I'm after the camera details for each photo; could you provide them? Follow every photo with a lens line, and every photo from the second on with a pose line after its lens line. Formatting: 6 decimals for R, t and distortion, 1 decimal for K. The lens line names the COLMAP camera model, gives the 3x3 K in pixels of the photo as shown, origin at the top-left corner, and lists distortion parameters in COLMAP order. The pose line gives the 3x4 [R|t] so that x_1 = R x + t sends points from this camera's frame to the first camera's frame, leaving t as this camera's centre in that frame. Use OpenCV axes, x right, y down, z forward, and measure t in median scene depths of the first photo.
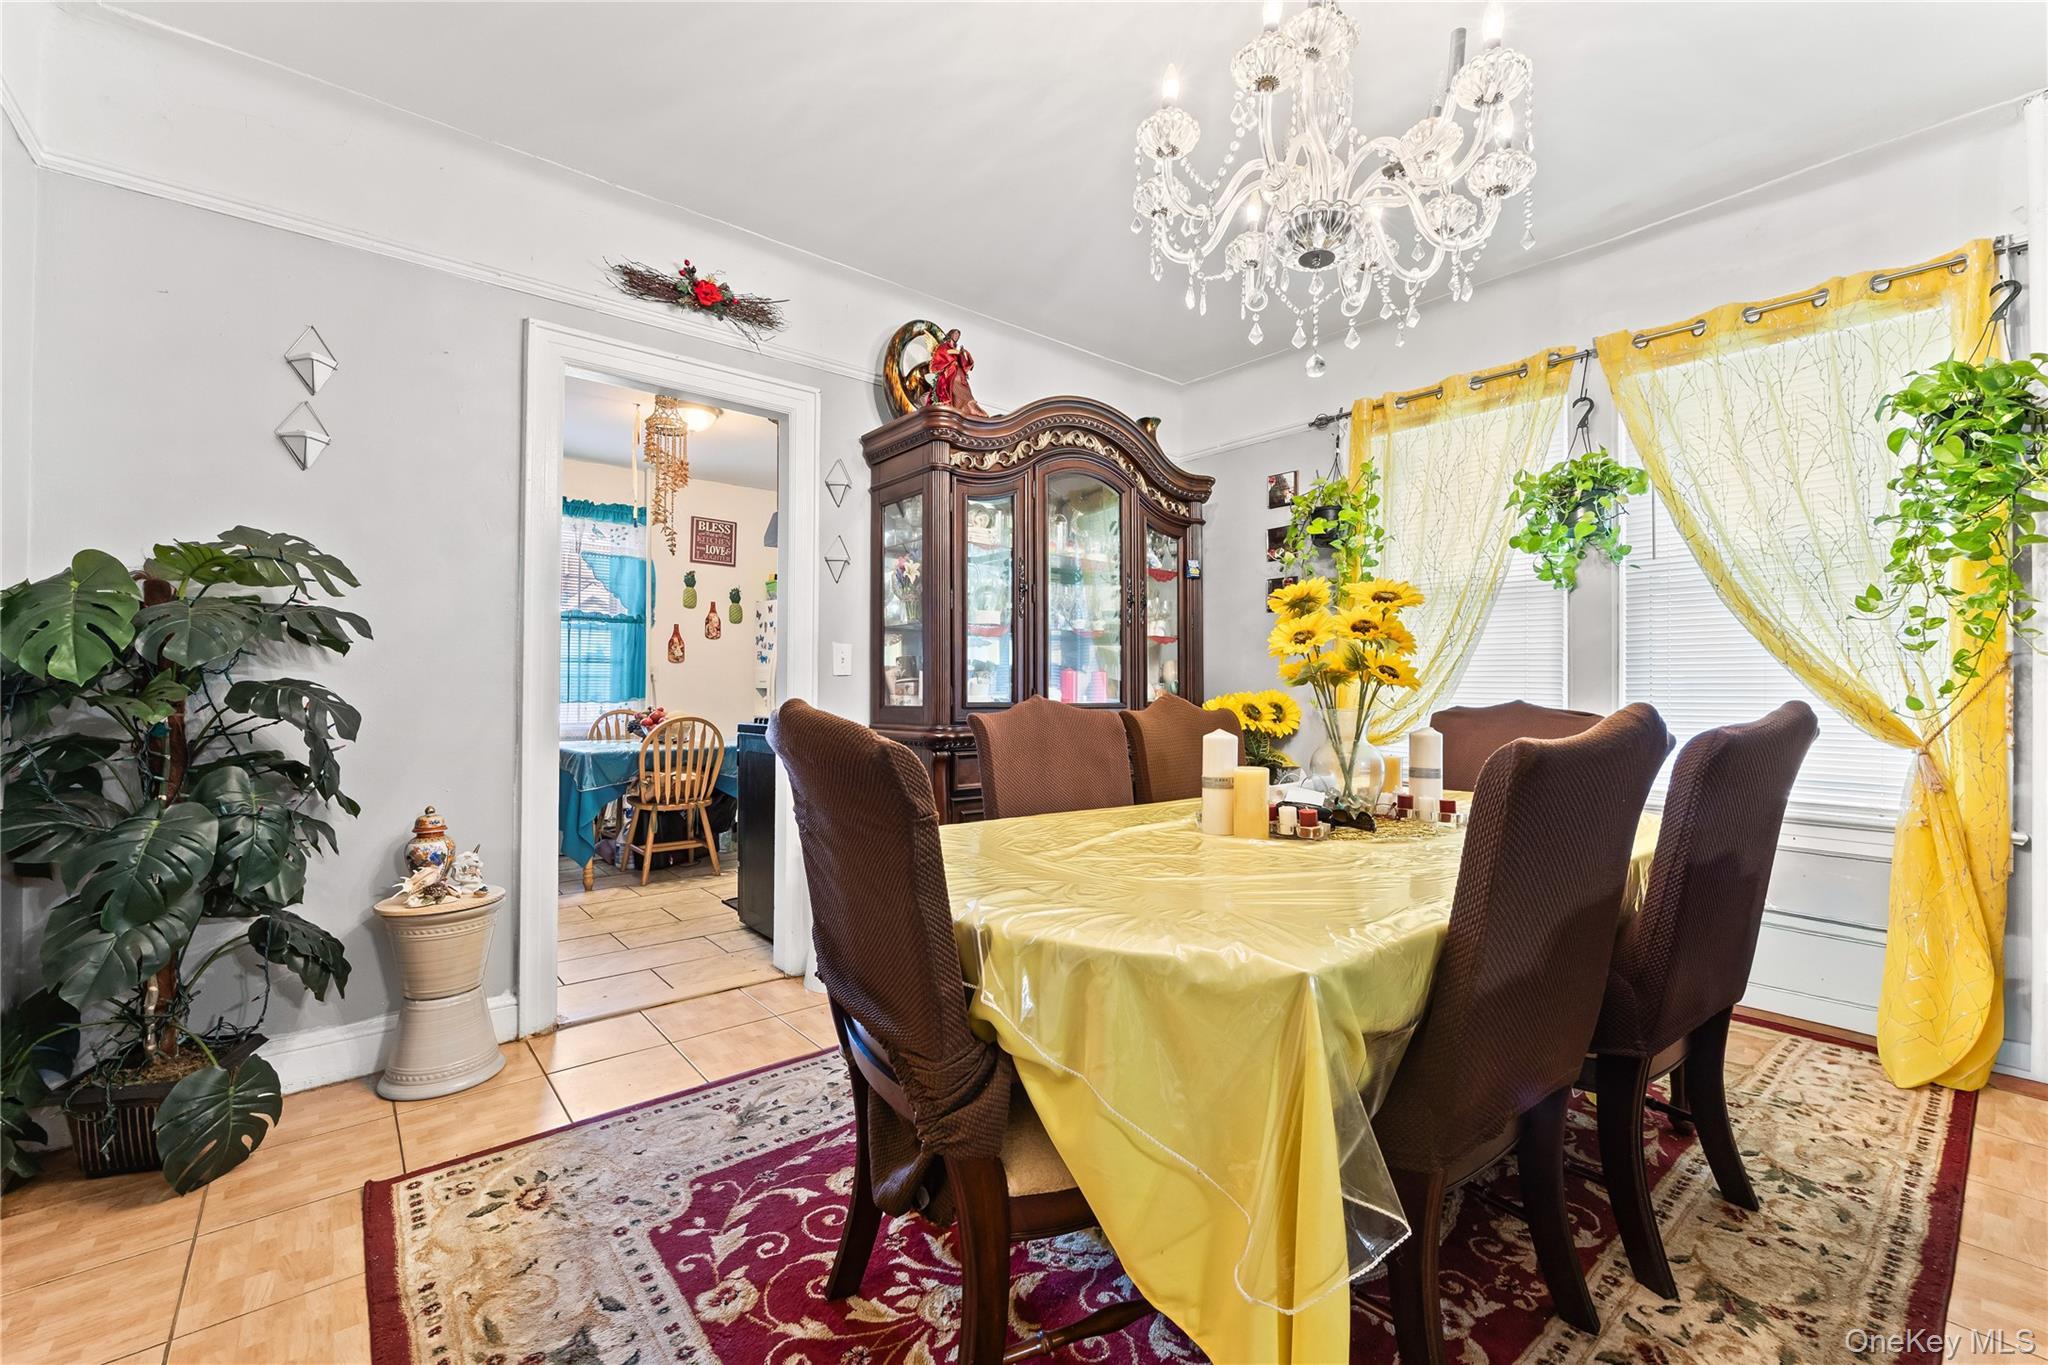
lens RADIAL K [[829.4, 0, 1025.5], [0, 829.4, 684.0], [0, 0, 1]] dist [-0.000667, 0.000048]
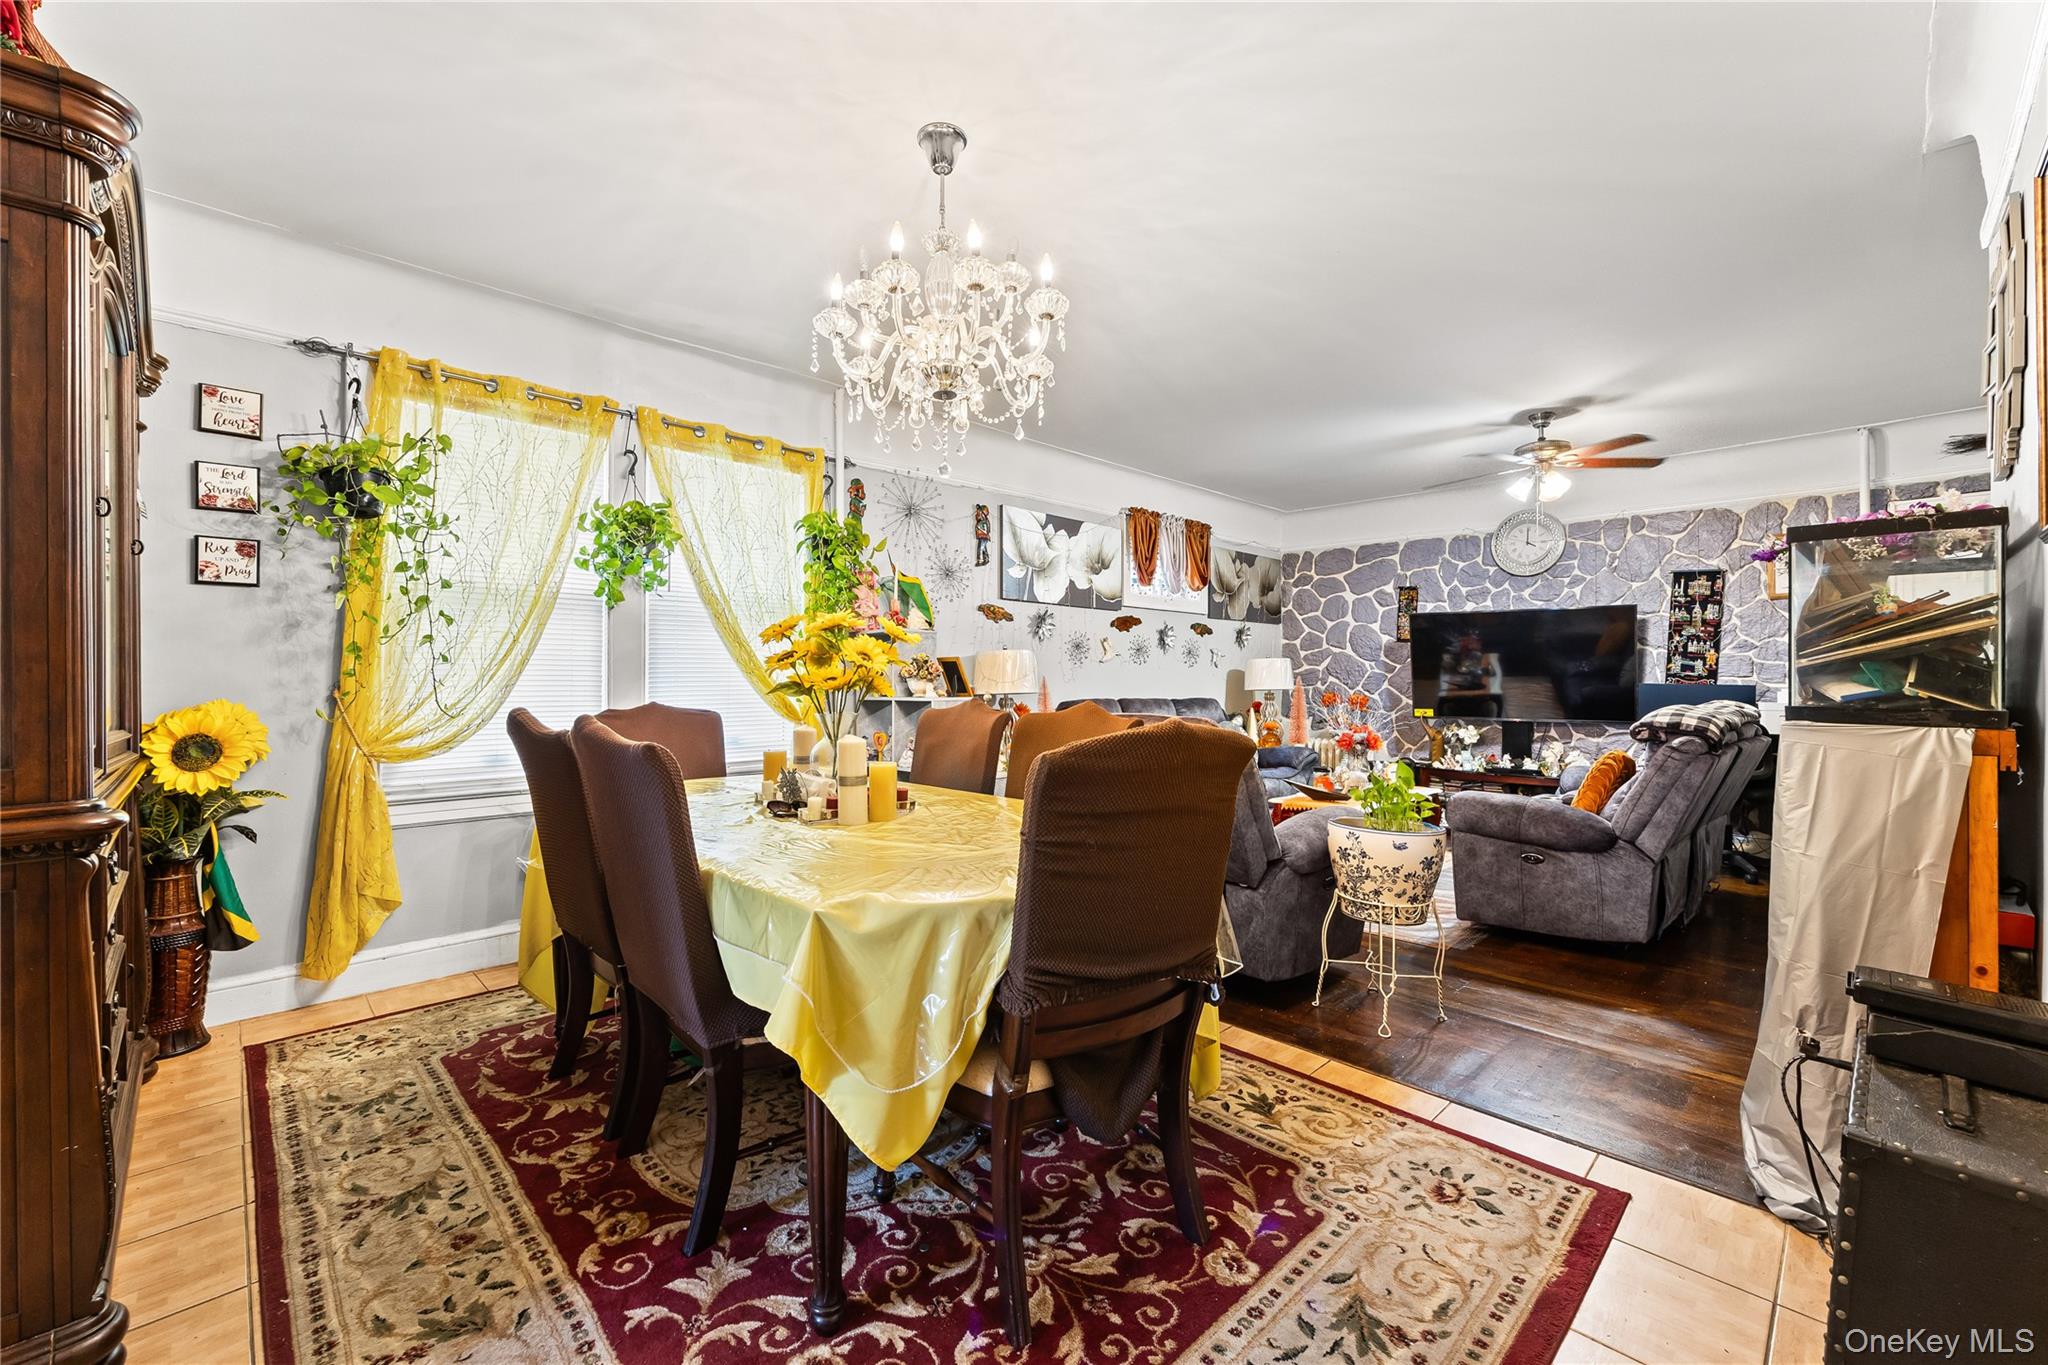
lens RADIAL K [[829.4, 0, 1022.5], [0, 829.4, 676.4], [0, 0, 1]] dist [-0.000667, 0.000048]
pose [[-0.069673, 0.003158, 0.997565, -0.371304], [0.000842, 0.999995, -0.003107, -0.007606], [-0.997570, 0.000623, -0.069675, 0.333914]]
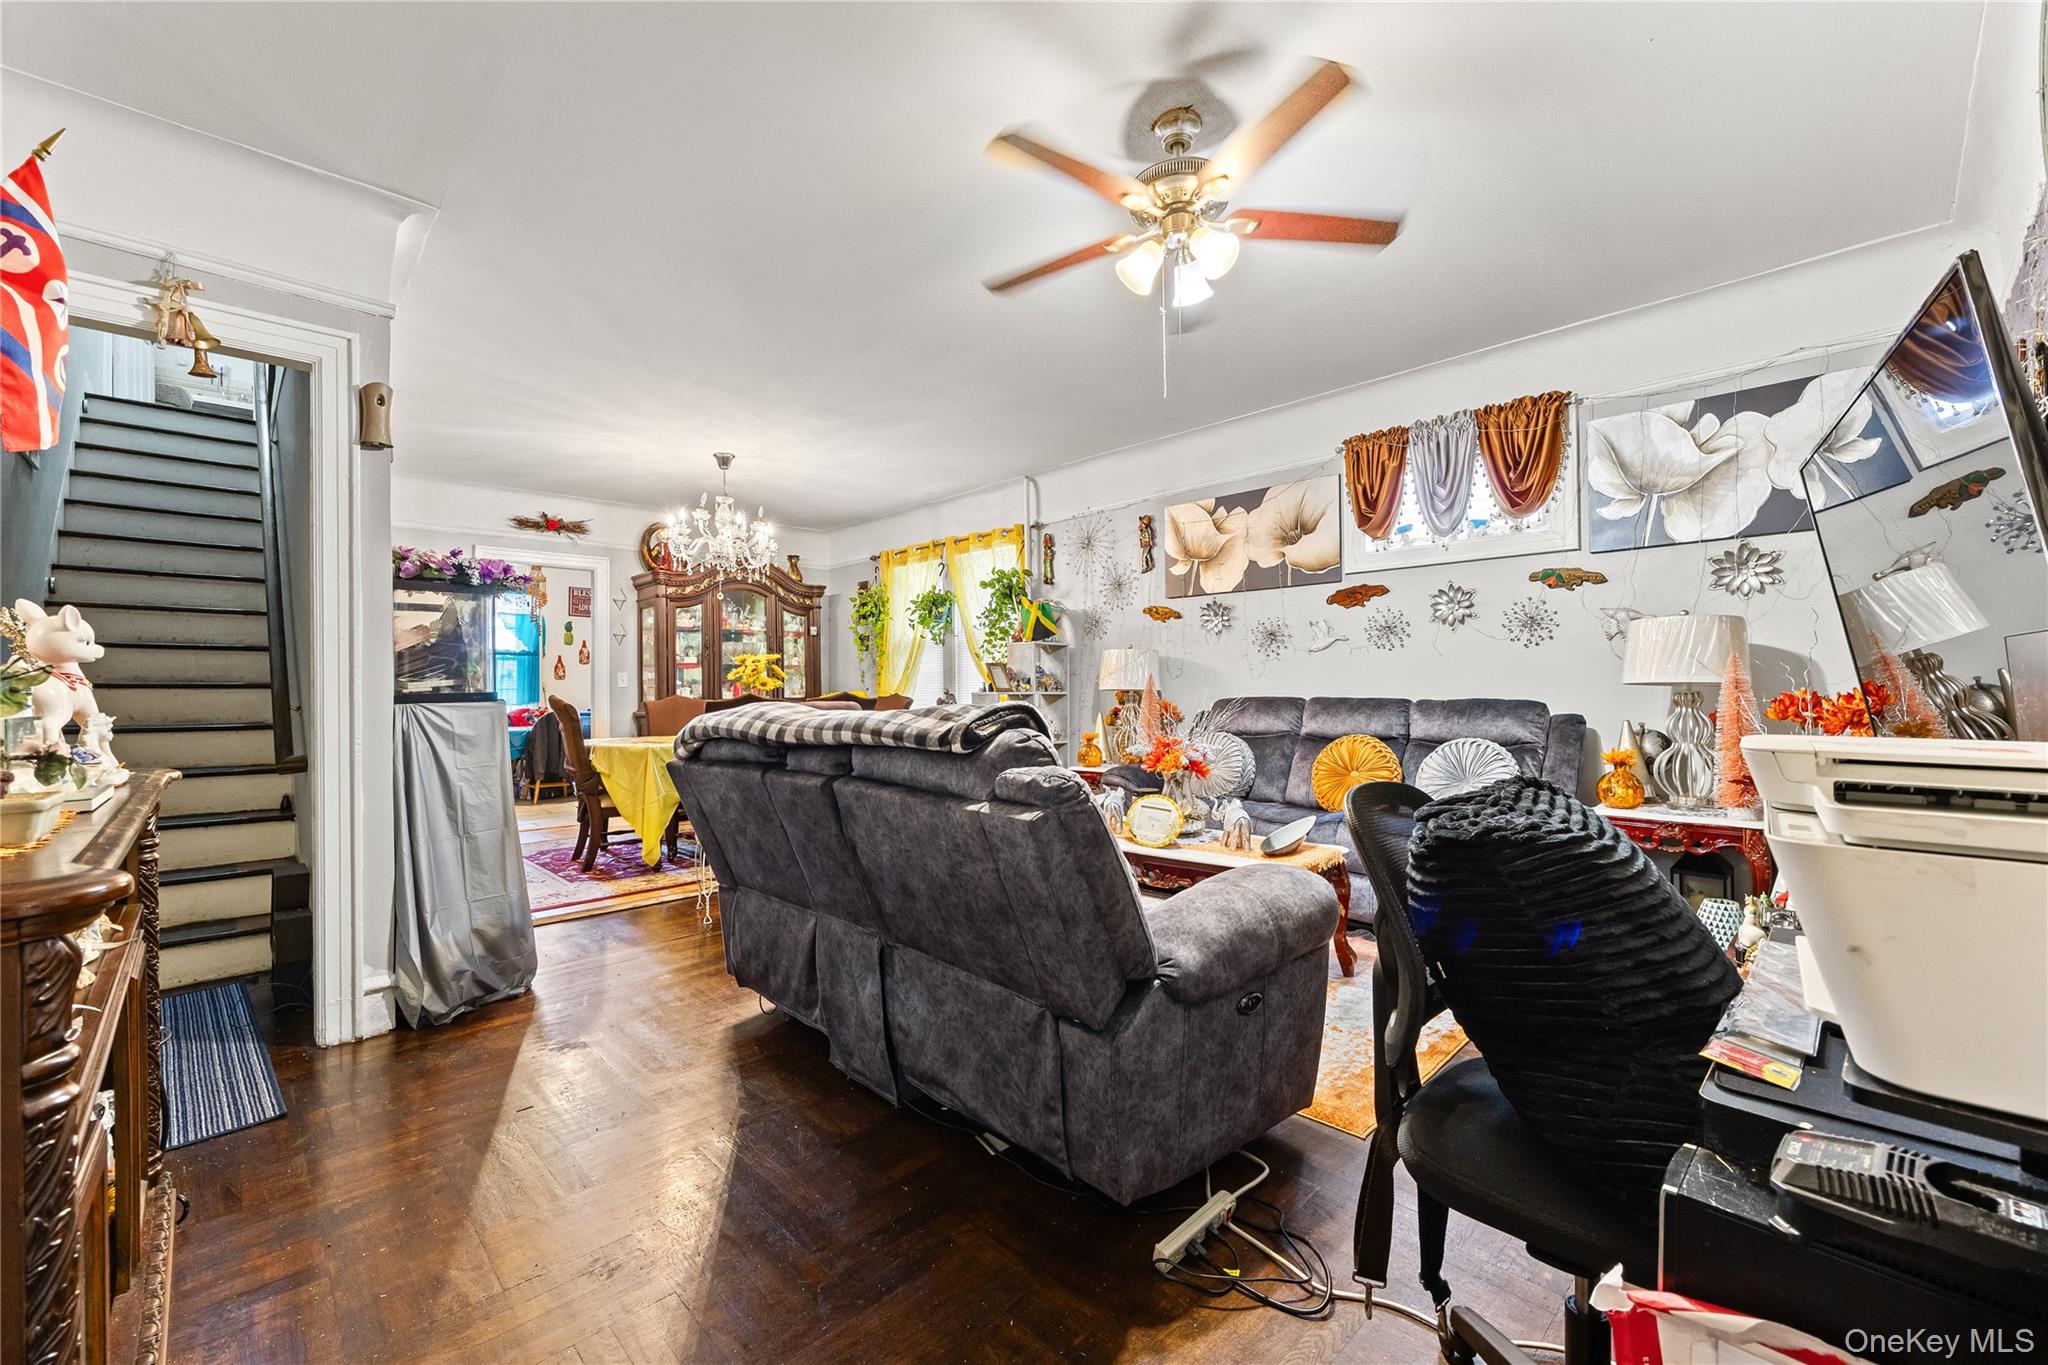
lens RADIAL K [[853.6, 0, 1022.3], [0, 853.6, 674.5], [0, 0, 1]] dist [-0.001416, -0.000081]
pose [[0.998026, -0.017207, 0.060397, 0.488161], [0.018070, 0.999742, -0.013770, 0.003703], [-0.060145, 0.014834, 0.998079, -0.916652]]
